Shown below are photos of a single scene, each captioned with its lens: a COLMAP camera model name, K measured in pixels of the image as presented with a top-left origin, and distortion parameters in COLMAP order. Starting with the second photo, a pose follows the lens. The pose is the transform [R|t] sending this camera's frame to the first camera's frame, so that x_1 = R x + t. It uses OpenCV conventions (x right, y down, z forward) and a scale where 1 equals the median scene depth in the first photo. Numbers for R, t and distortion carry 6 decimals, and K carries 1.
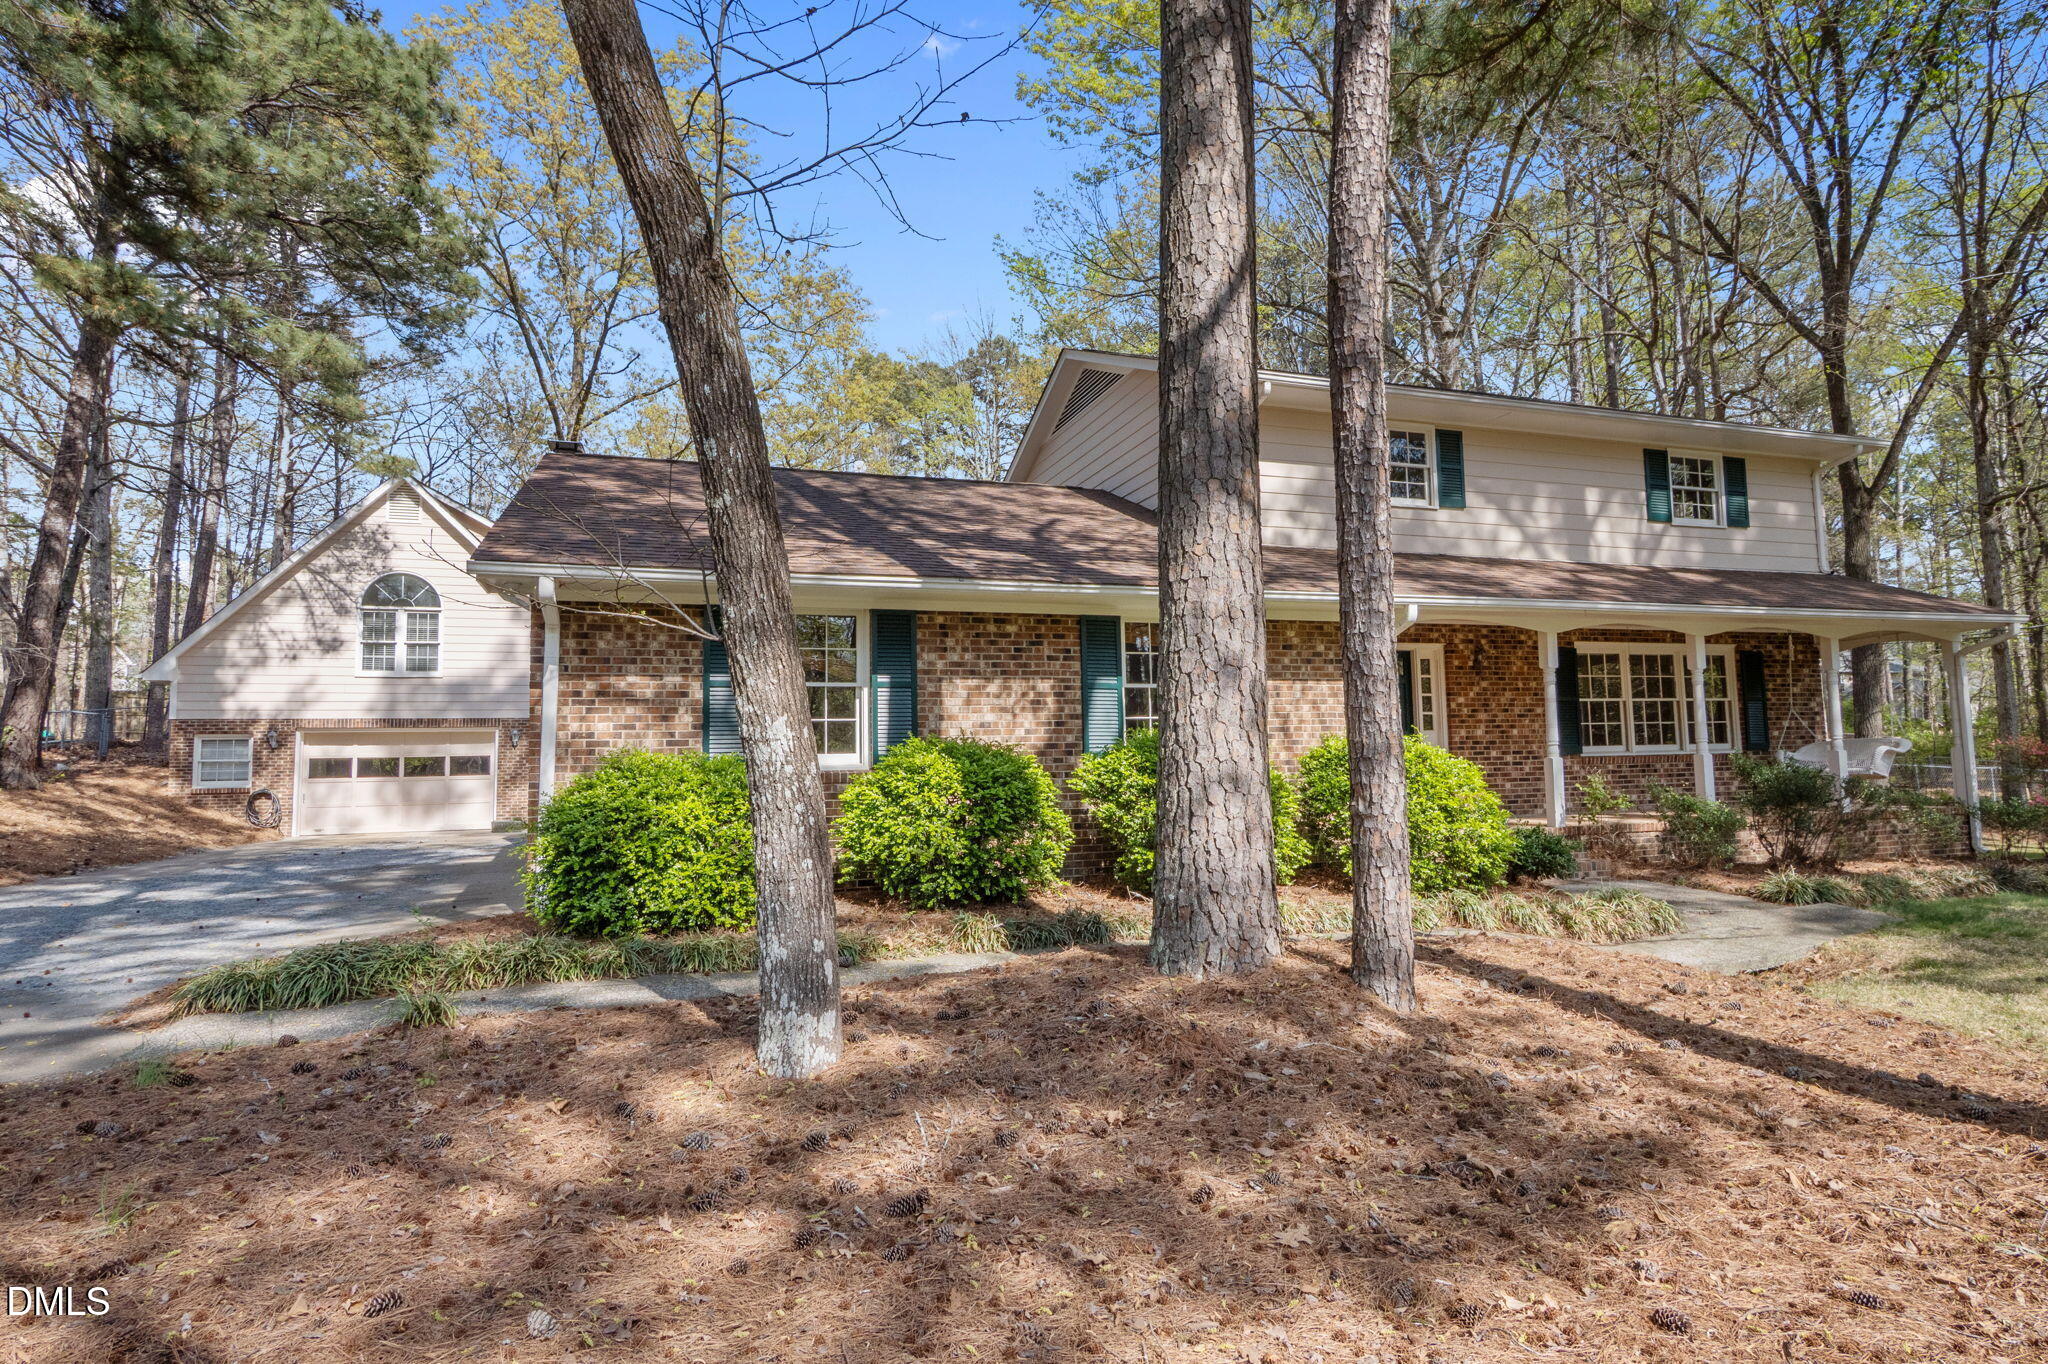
lens RADIAL K [[920.5, 0, 1028.3], [0, 920.5, 577.0], [0, 0, 1]] dist [0.003992, 0.000446]
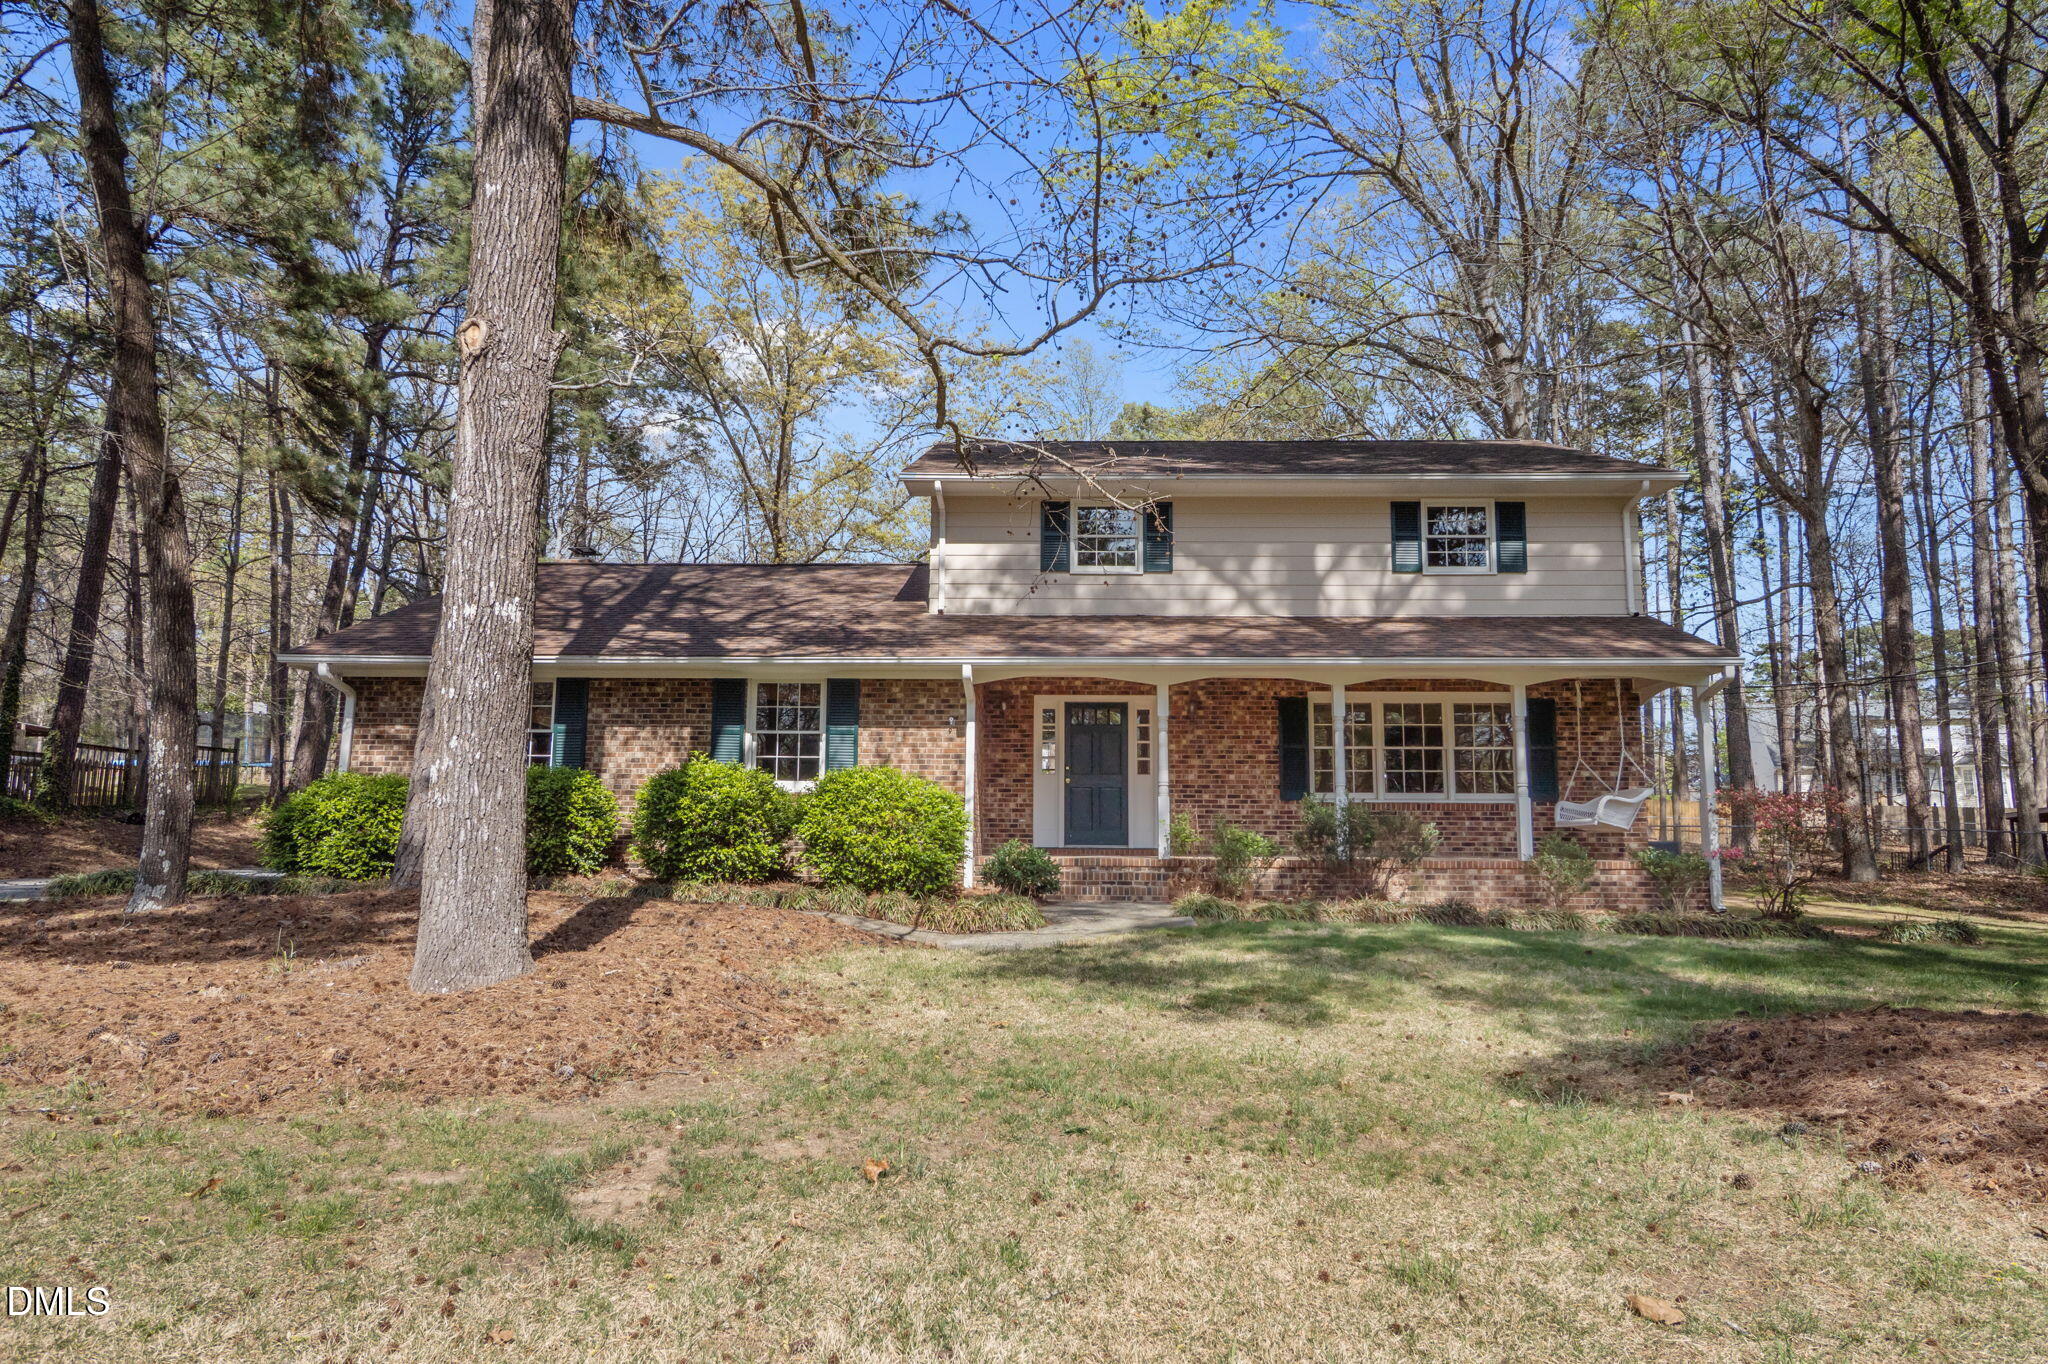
lens RADIAL K [[920.5, 0, 1028.3], [0, 920.5, 577.0], [0, 0, 1]] dist [0.003992, 0.000446]
pose [[0.956407, -0.048400, -0.287999, 0.632424], [0.032230, 0.997640, -0.060628, -0.006999], [0.290253, 0.048703, 0.955710, -0.106965]]
